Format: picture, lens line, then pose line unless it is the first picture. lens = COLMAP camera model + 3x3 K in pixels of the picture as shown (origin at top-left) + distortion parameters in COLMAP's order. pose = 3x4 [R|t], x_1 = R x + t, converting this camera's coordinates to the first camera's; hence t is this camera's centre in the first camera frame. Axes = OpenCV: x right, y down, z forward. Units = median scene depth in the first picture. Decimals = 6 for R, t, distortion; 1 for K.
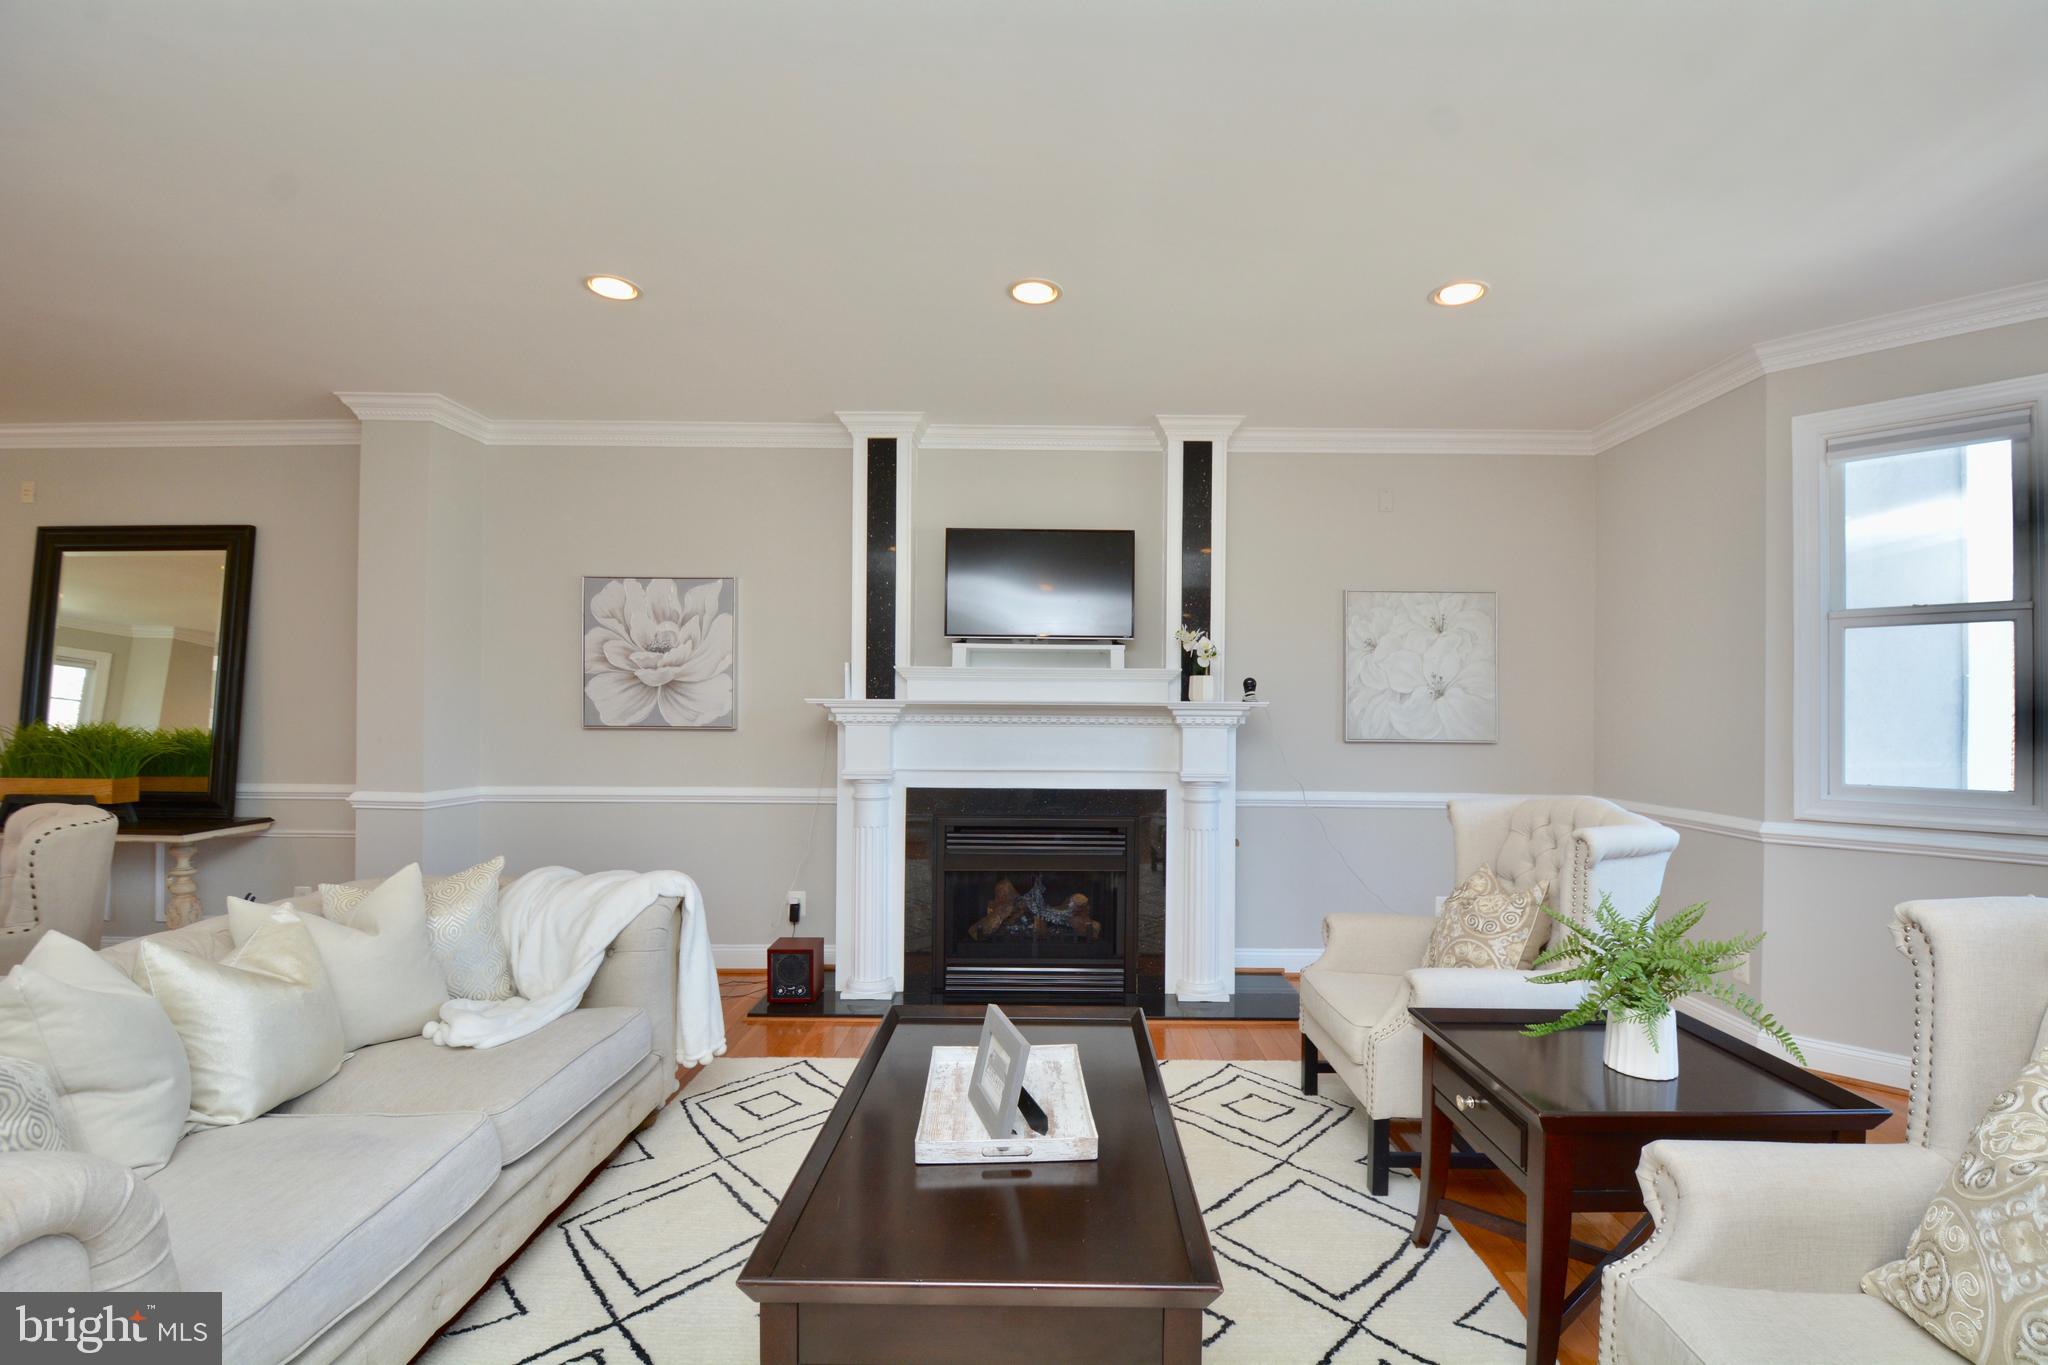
lens RADIAL K [[893.4, 0, 1050.4], [0, 893.4, 703.9], [0, 0, 1]] dist [0.010738, -0.017584]
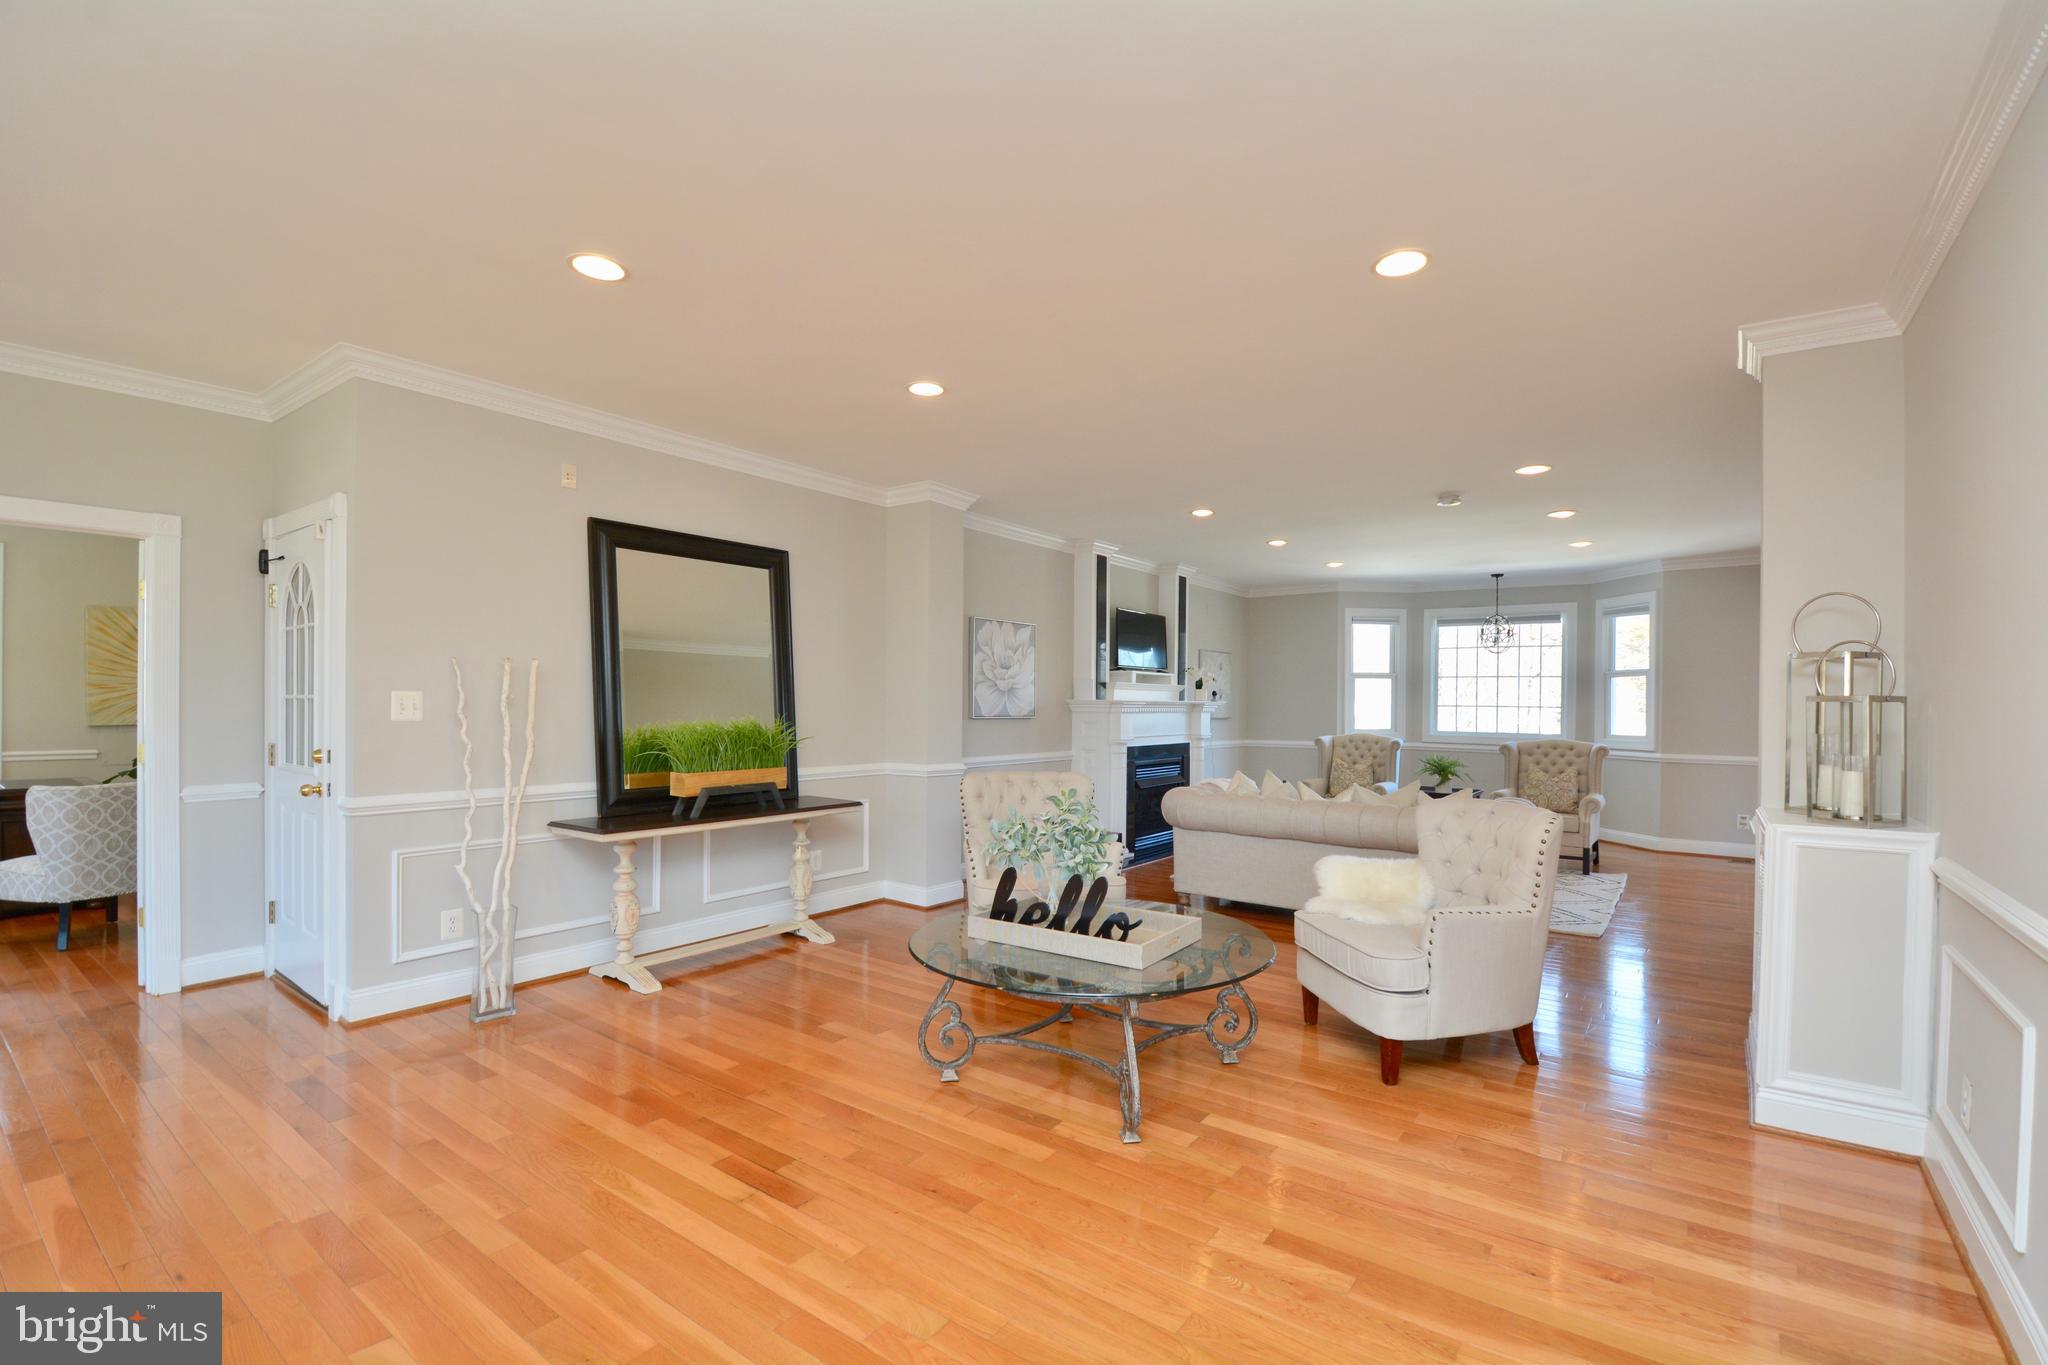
lens RADIAL K [[893.4, 0, 1050.4], [0, 893.4, 703.9], [0, 0, 1]] dist [0.010738, -0.017584]
pose [[0.591813, -0.003524, 0.806068, -1.686006], [-0.008574, 0.999906, 0.010666, -0.014669], [-0.806030, -0.013223, 0.591727, 0.009476]]
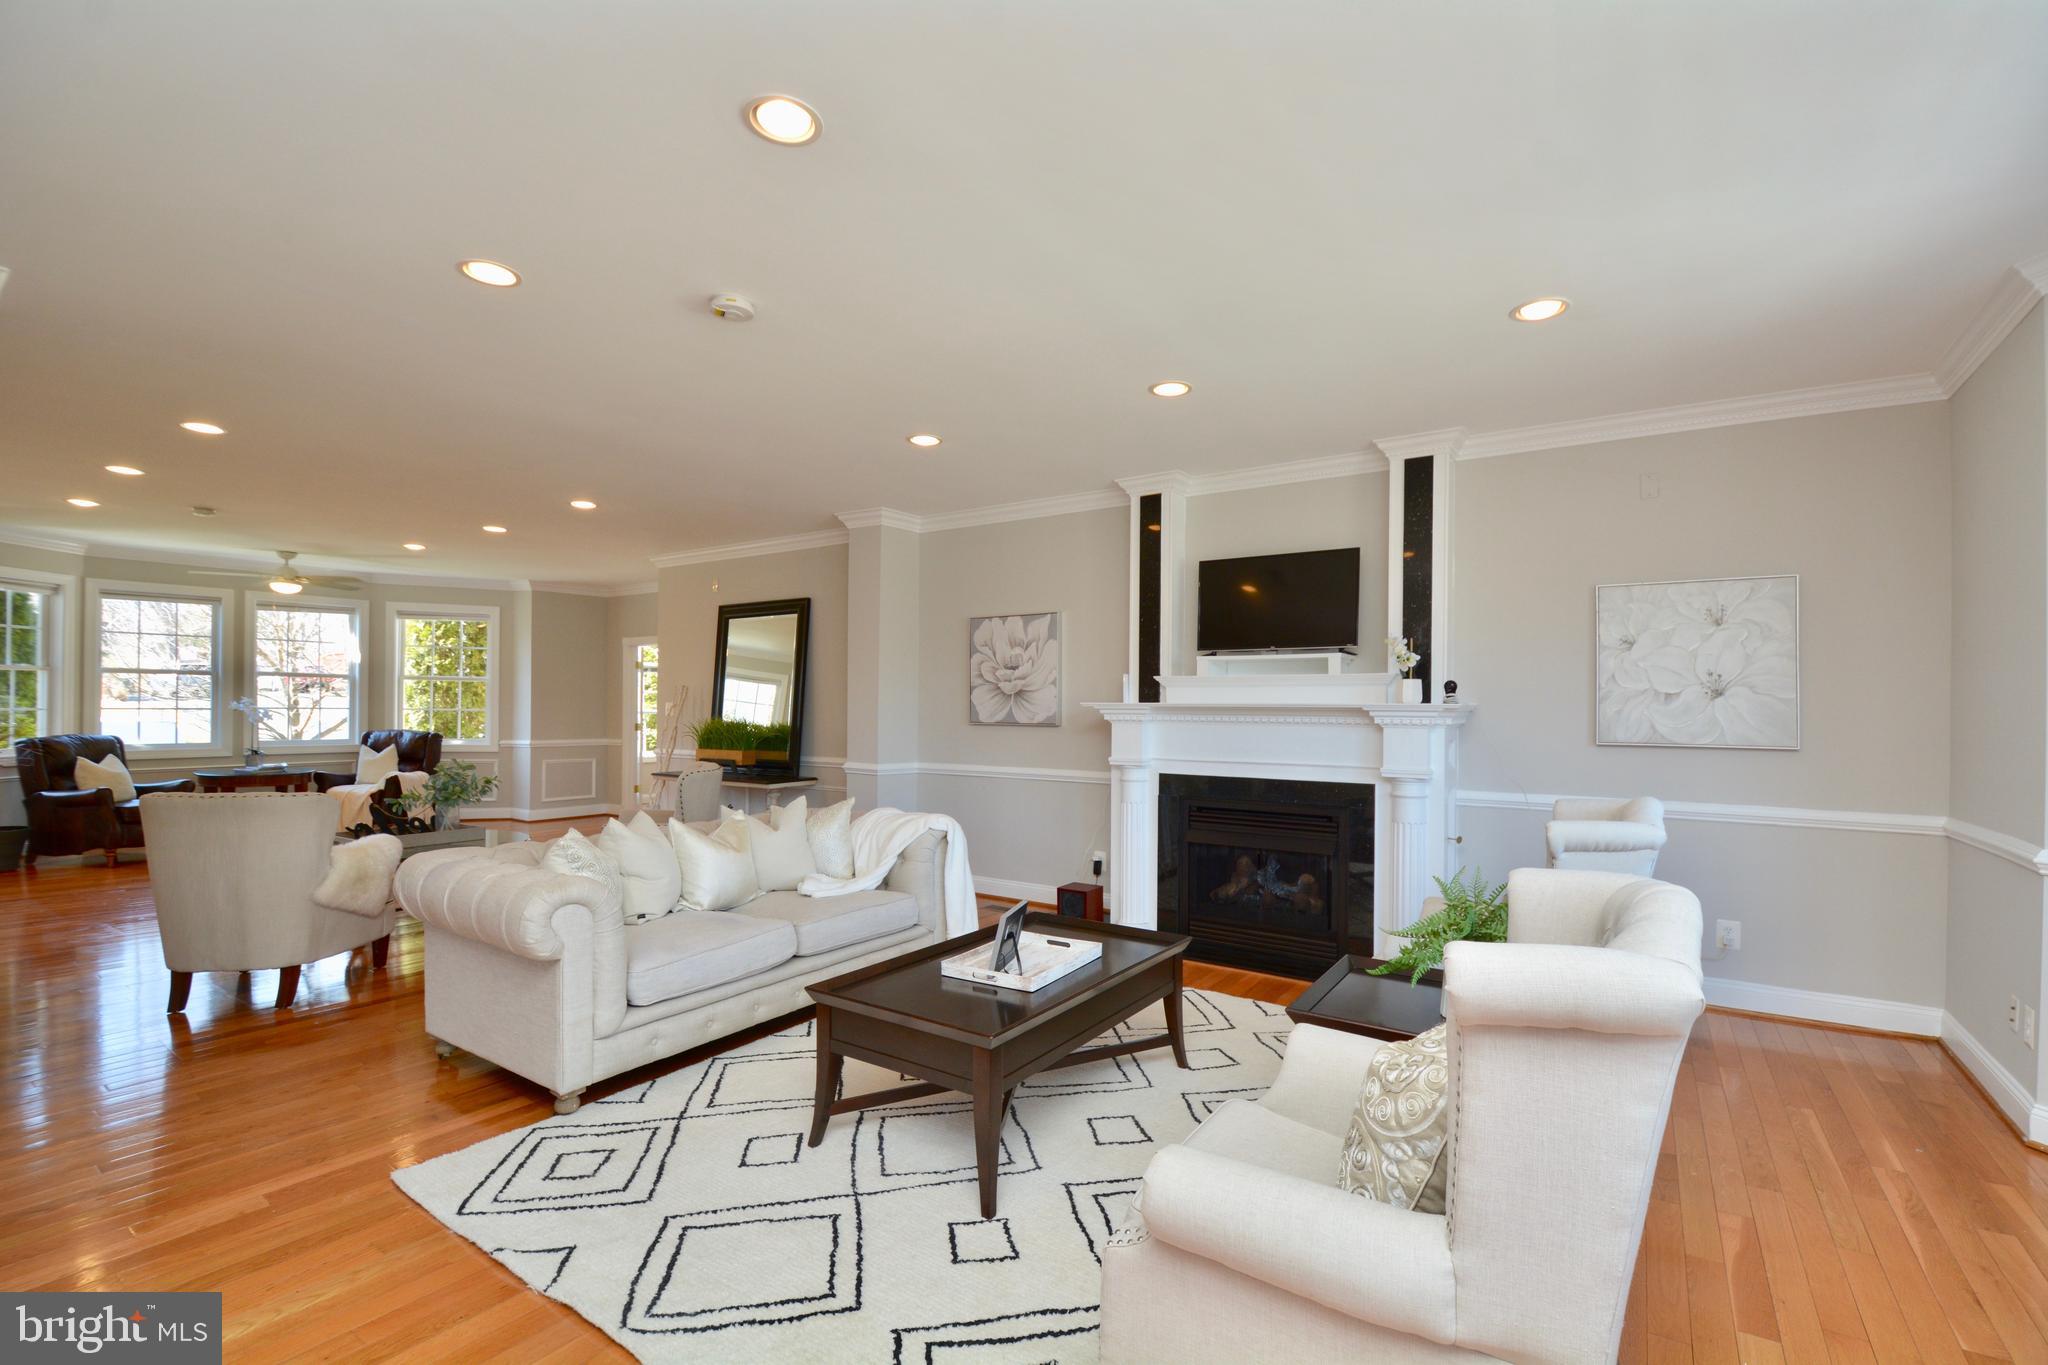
lens RADIAL K [[893.4, 0, 1050.4], [0, 893.4, 703.9], [0, 0, 1]] dist [0.010738, -0.017584]
pose [[0.833885, -0.003889, -0.551924, 0.381545], [0.001378, 0.999987, -0.004966, 0.002402], [0.551936, 0.003380, 0.833880, -0.122632]]
